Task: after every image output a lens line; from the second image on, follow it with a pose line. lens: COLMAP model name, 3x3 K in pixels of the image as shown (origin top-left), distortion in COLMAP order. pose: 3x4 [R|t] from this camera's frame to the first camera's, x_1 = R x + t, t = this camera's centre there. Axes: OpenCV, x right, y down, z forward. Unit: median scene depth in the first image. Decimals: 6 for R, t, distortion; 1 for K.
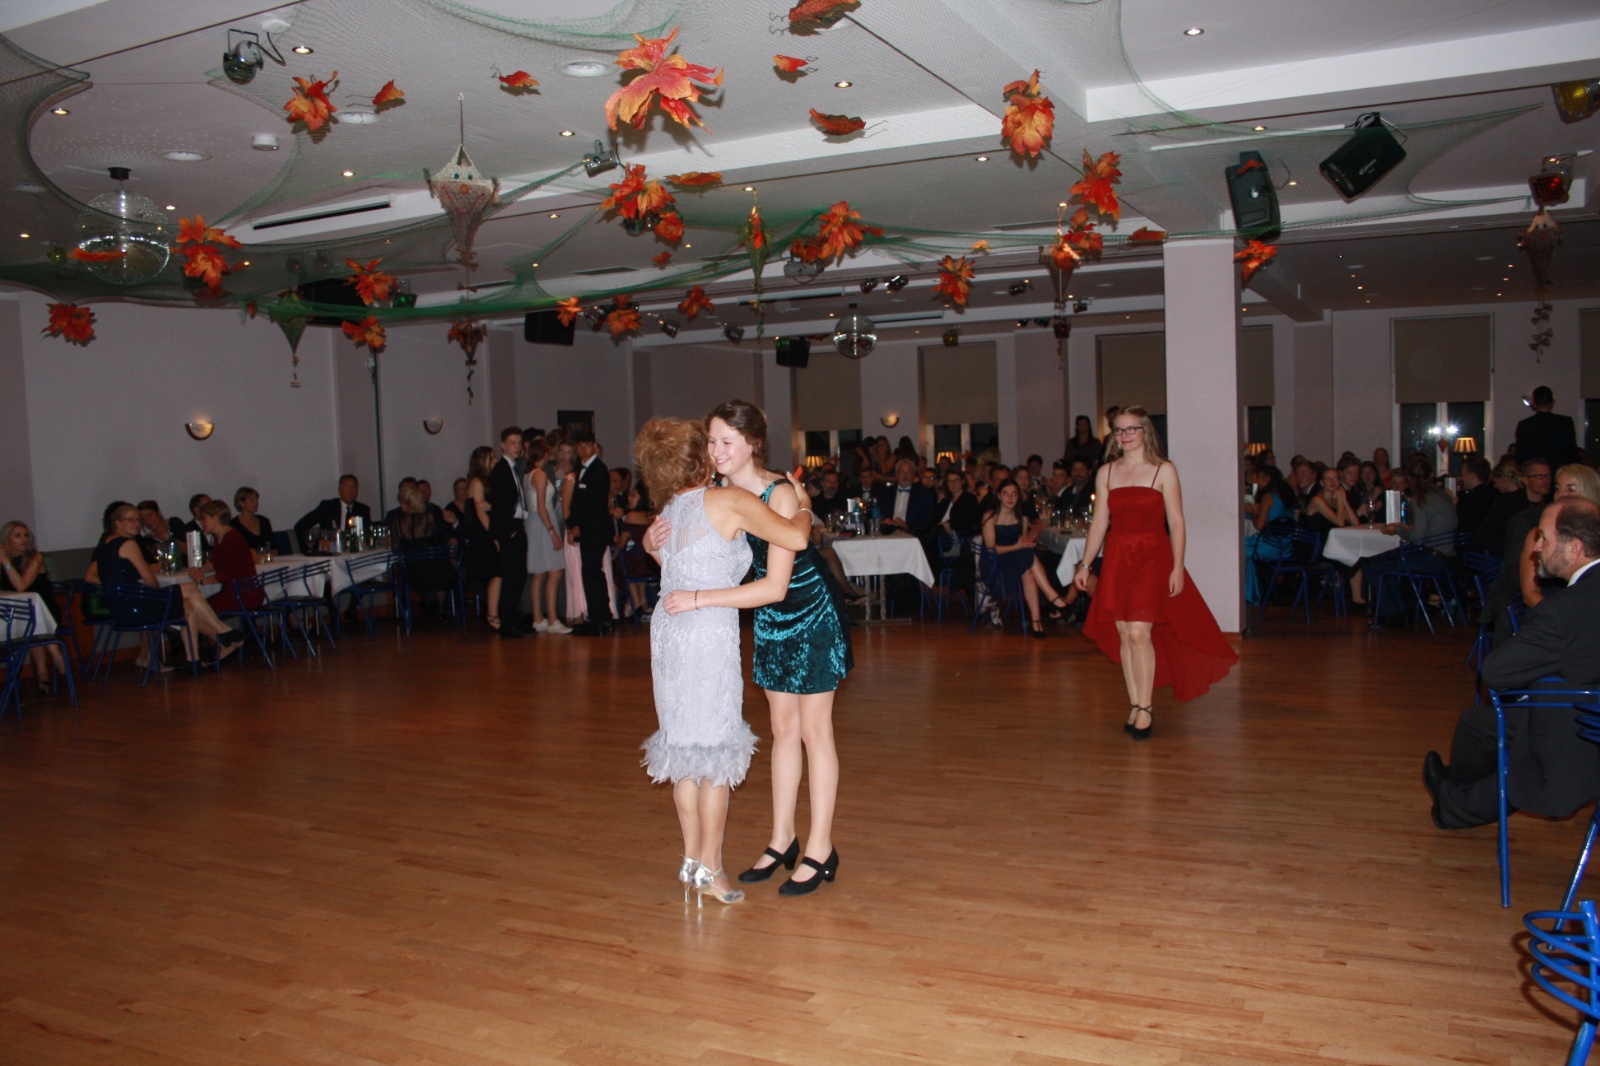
lens RADIAL K [[1309.1, 0, 806.8], [0, 1309.1, 463.4], [0, 0, 1]] dist [-0.174206, 0.182518]
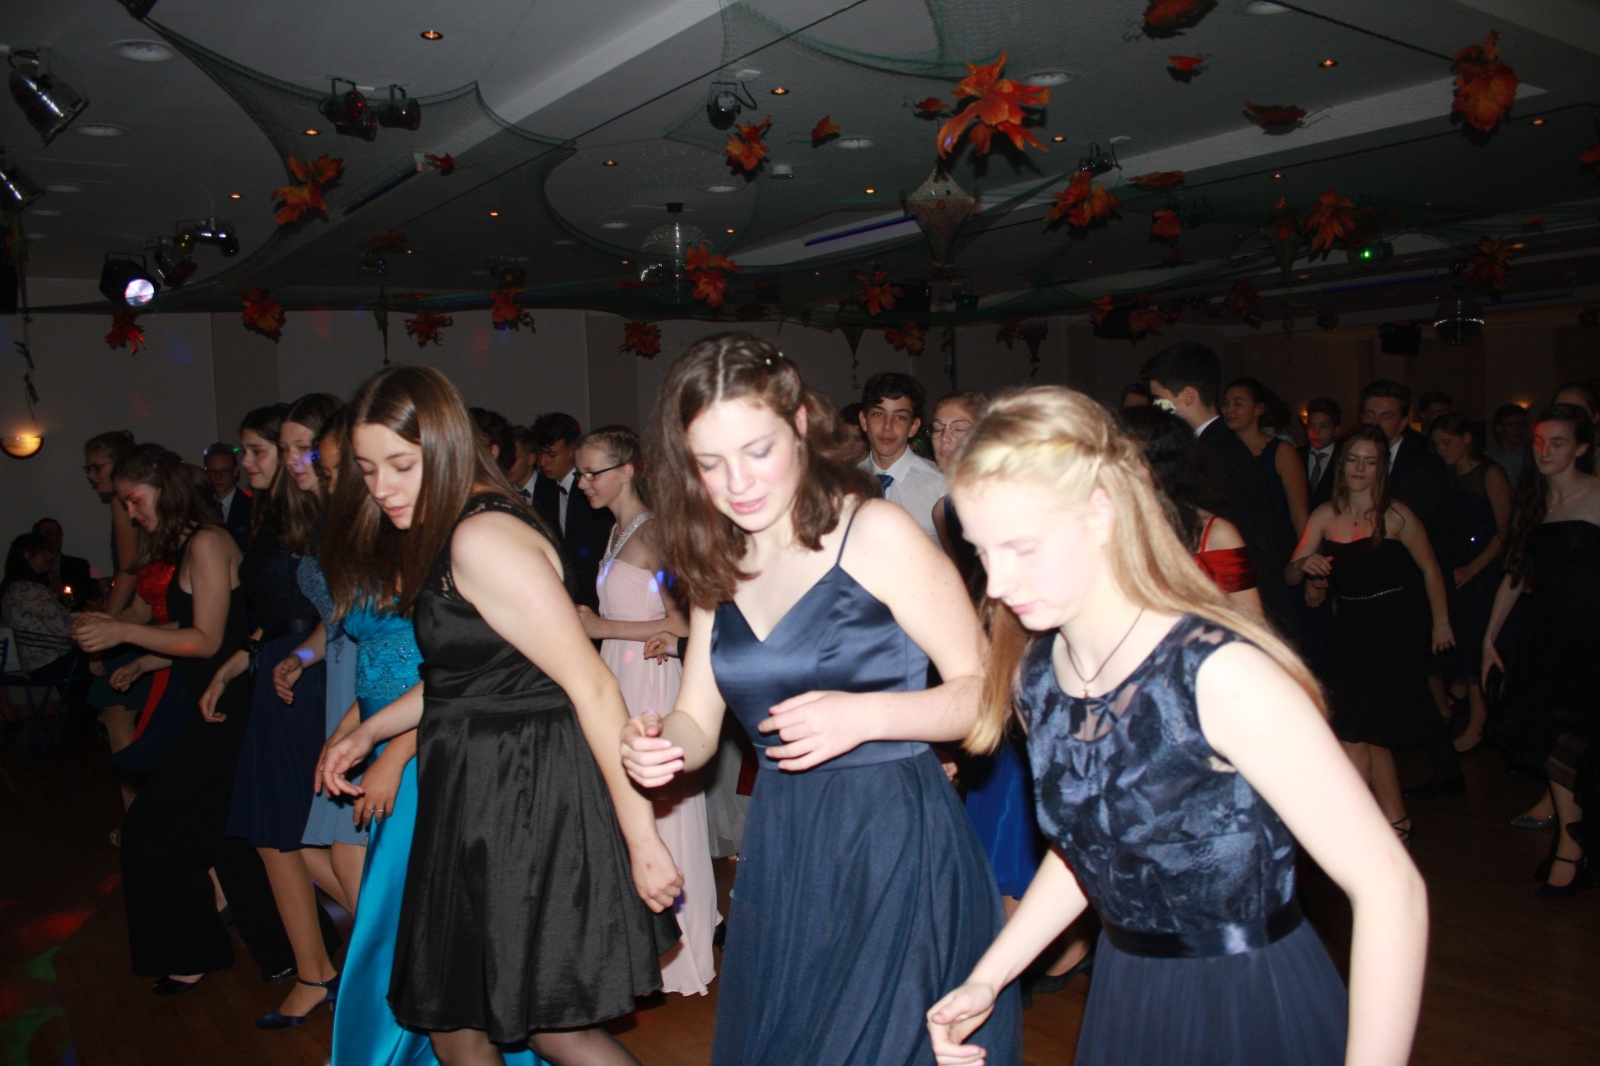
lens RADIAL K [[1309.1, 0, 806.8], [0, 1309.1, 463.4], [0, 0, 1]] dist [-0.174206, 0.182518]
pose [[0.885514, 0.008529, -0.464535, 0.128169], [-0.004813, 0.999946, 0.009184, -0.010433], [0.464588, -0.005897, 0.885507, 0.008185]]
